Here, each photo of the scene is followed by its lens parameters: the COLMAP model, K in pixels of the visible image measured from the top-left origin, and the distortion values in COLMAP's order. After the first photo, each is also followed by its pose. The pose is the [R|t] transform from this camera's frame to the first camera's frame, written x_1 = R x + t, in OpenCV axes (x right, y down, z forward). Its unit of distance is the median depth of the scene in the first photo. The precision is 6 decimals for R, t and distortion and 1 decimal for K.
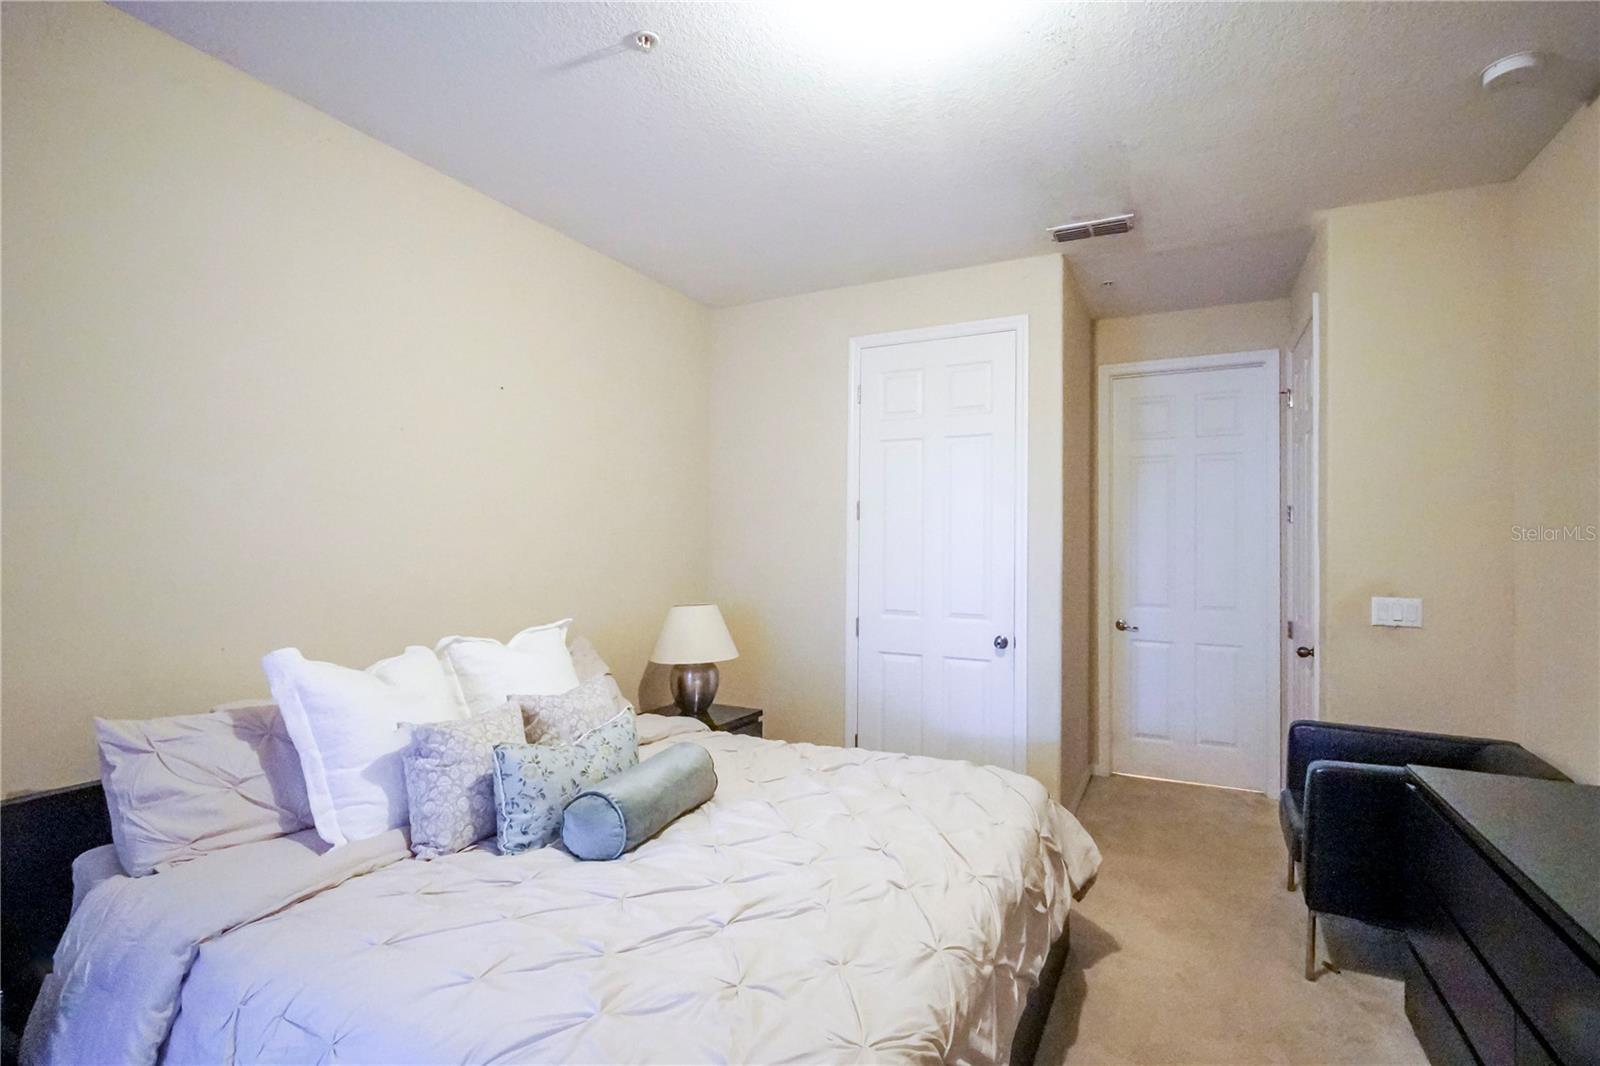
lens RADIAL K [[755.4, 0, 803.0], [0, 755.4, 531.2], [0, 0, 1]] dist [0.000389, -0.000400]
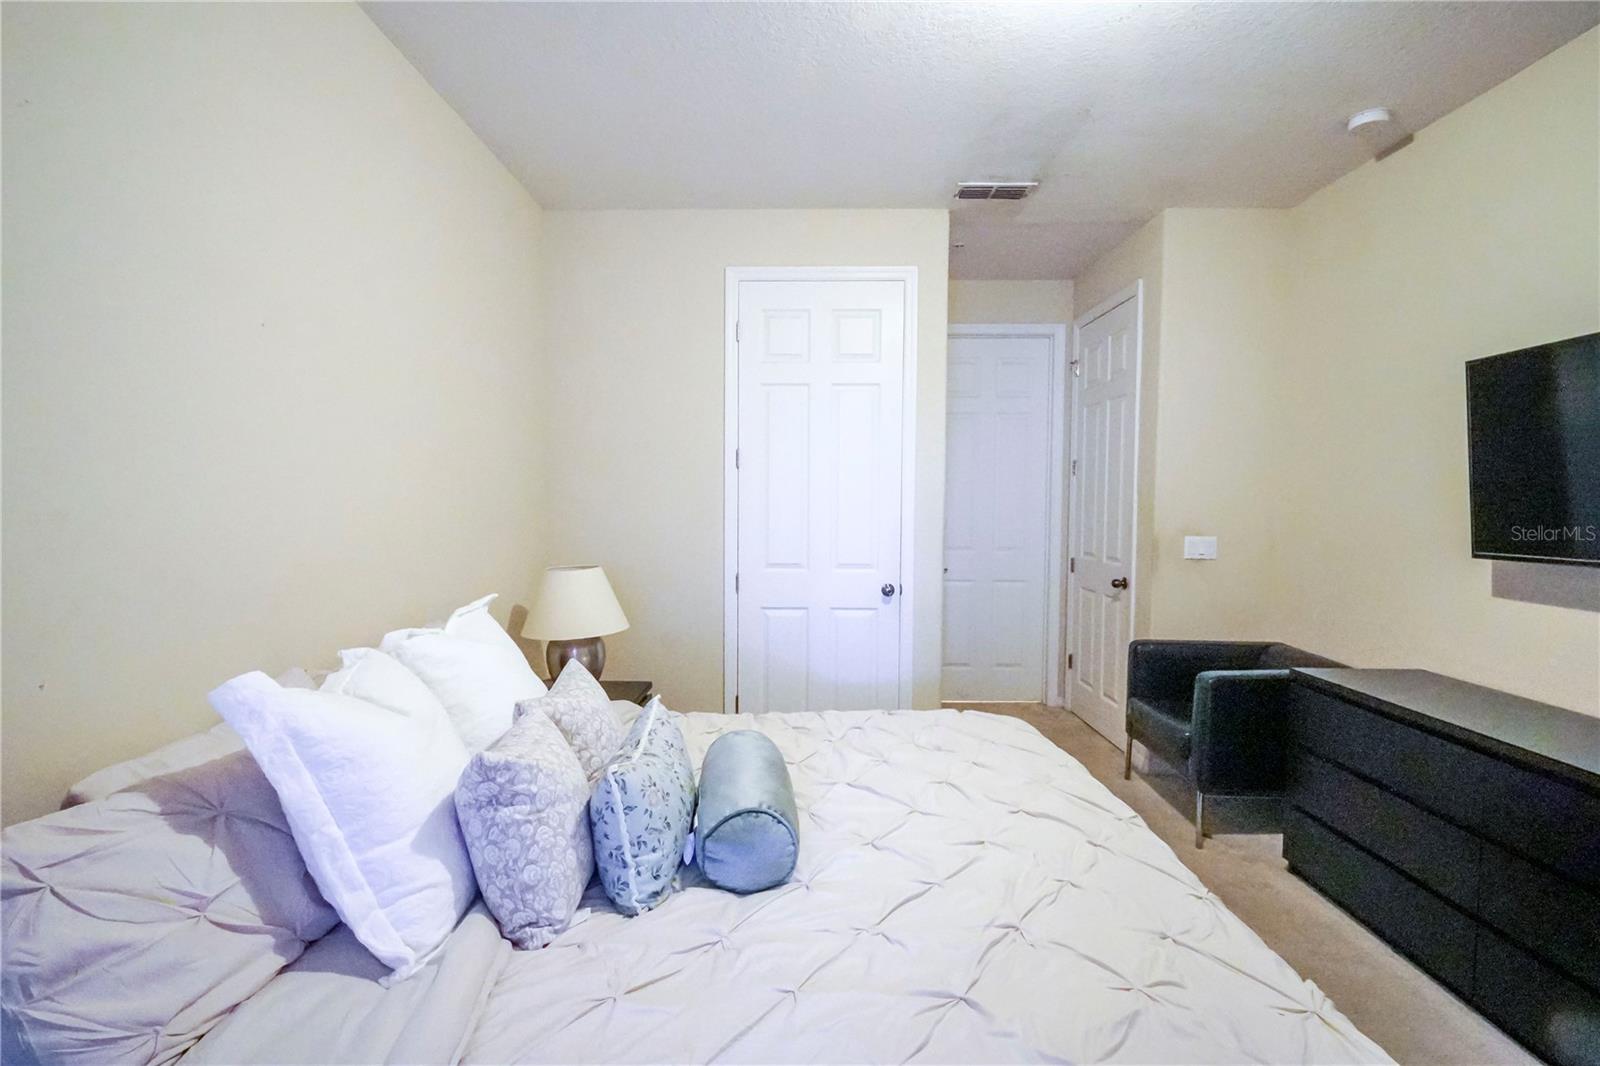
lens RADIAL K [[755.4, 0, 803.0], [0, 755.4, 531.2], [0, 0, 1]] dist [0.000389, -0.000400]
pose [[0.897769, -0.025684, 0.439718, -0.556003], [-0.004663, 0.997688, 0.067796, -0.003209], [-0.440443, -0.062916, 0.895574, 0.267369]]
